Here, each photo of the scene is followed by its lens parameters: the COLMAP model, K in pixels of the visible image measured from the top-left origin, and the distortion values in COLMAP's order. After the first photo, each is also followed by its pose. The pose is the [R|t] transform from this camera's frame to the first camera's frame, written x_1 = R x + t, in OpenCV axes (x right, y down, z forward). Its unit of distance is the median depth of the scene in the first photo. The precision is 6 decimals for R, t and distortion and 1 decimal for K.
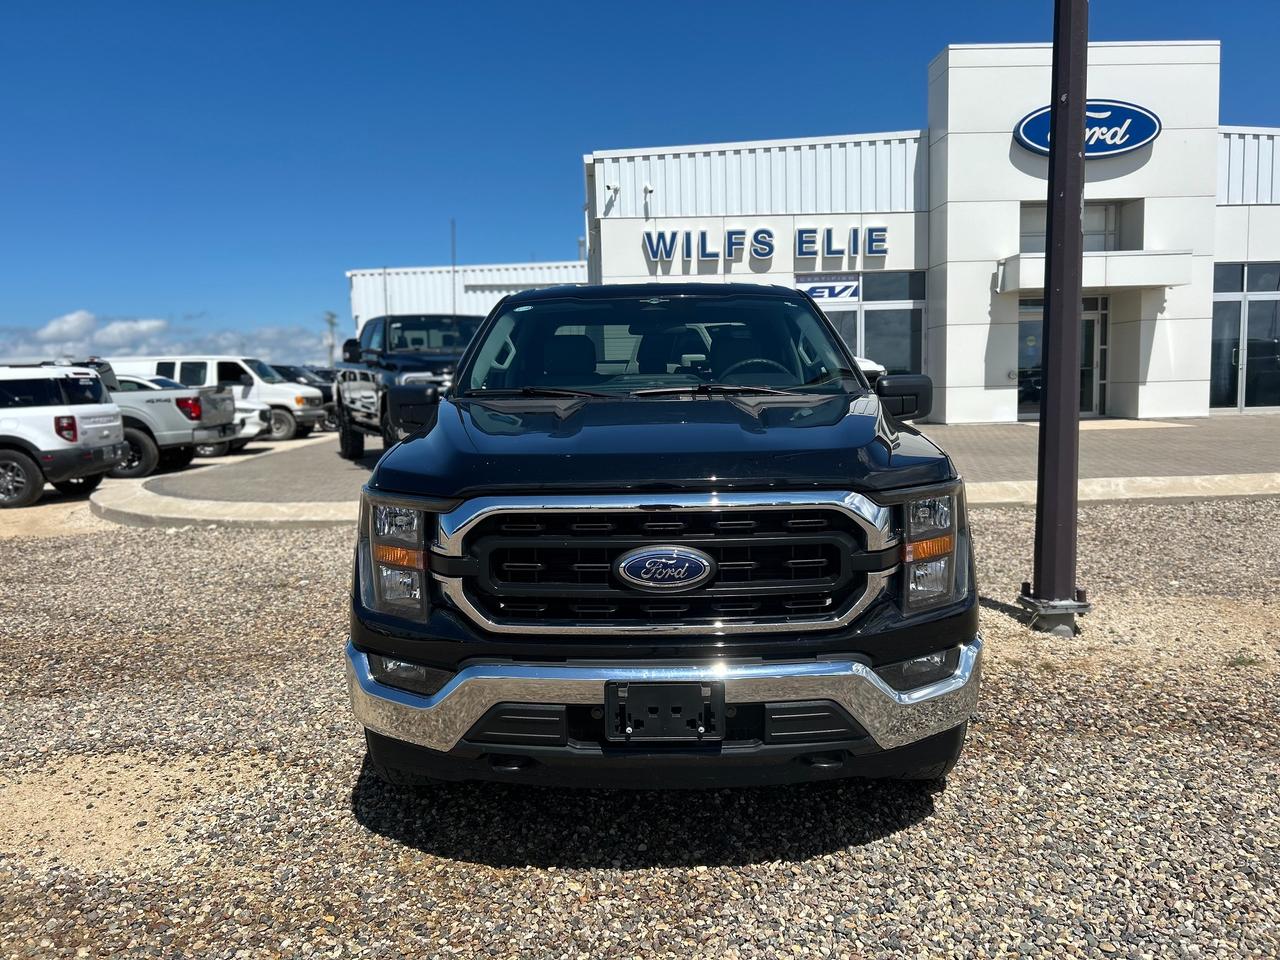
lens RADIAL K [[1047.3, 0, 640.0], [0, 1047.3, 480.0], [0, 0, 1]] dist [0.020876, -0.006774]
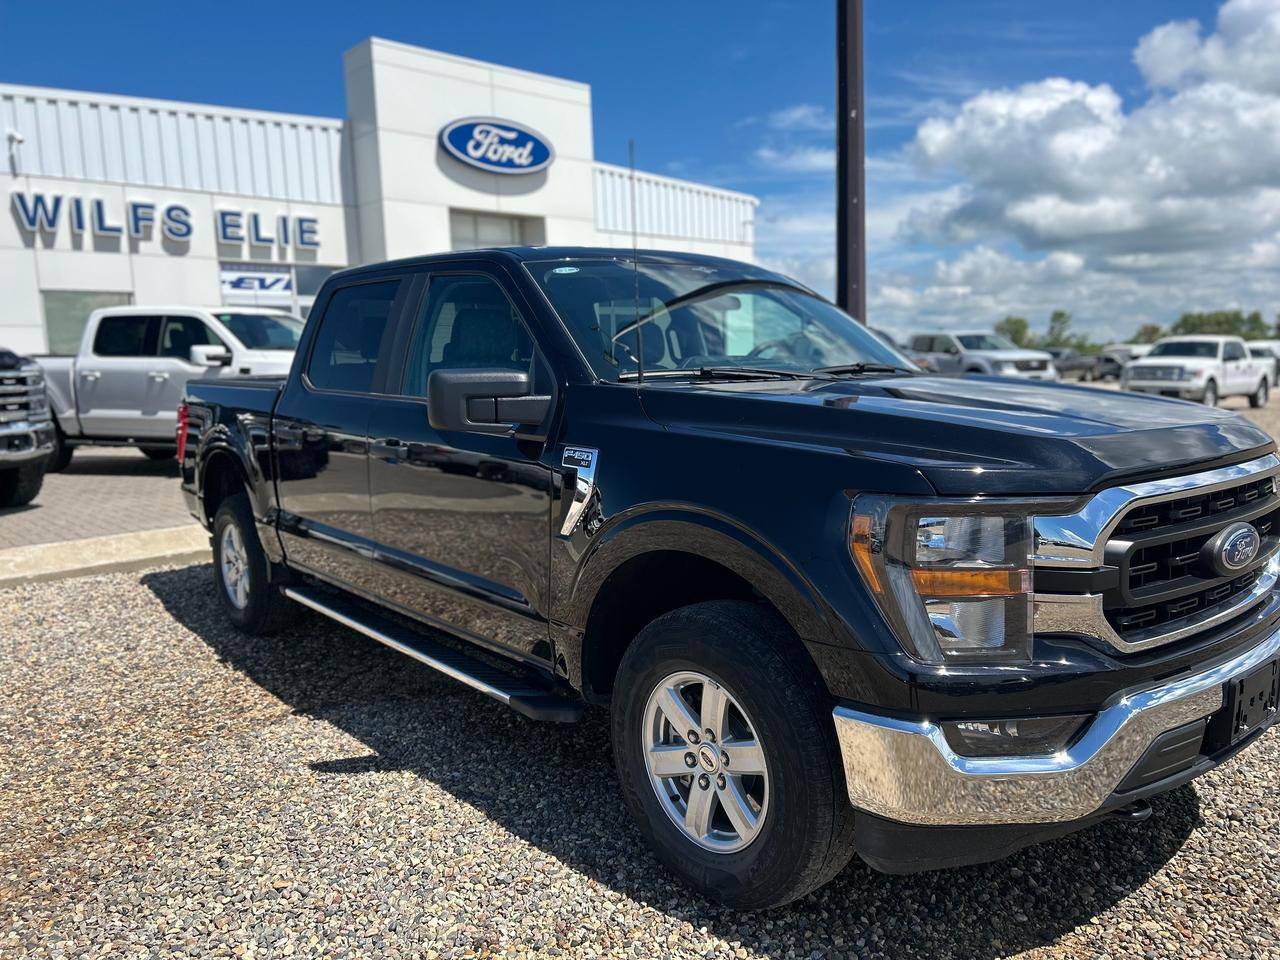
lens RADIAL K [[1047.3, 0, 640.0], [0, 1047.3, 480.0], [0, 0, 1]] dist [0.020876, -0.006774]
pose [[0.774293, -0.054417, 0.630483, -0.145843], [0.059117, 0.998159, 0.013550, -0.003183], [-0.630060, 0.026780, 0.776085, 0.095405]]
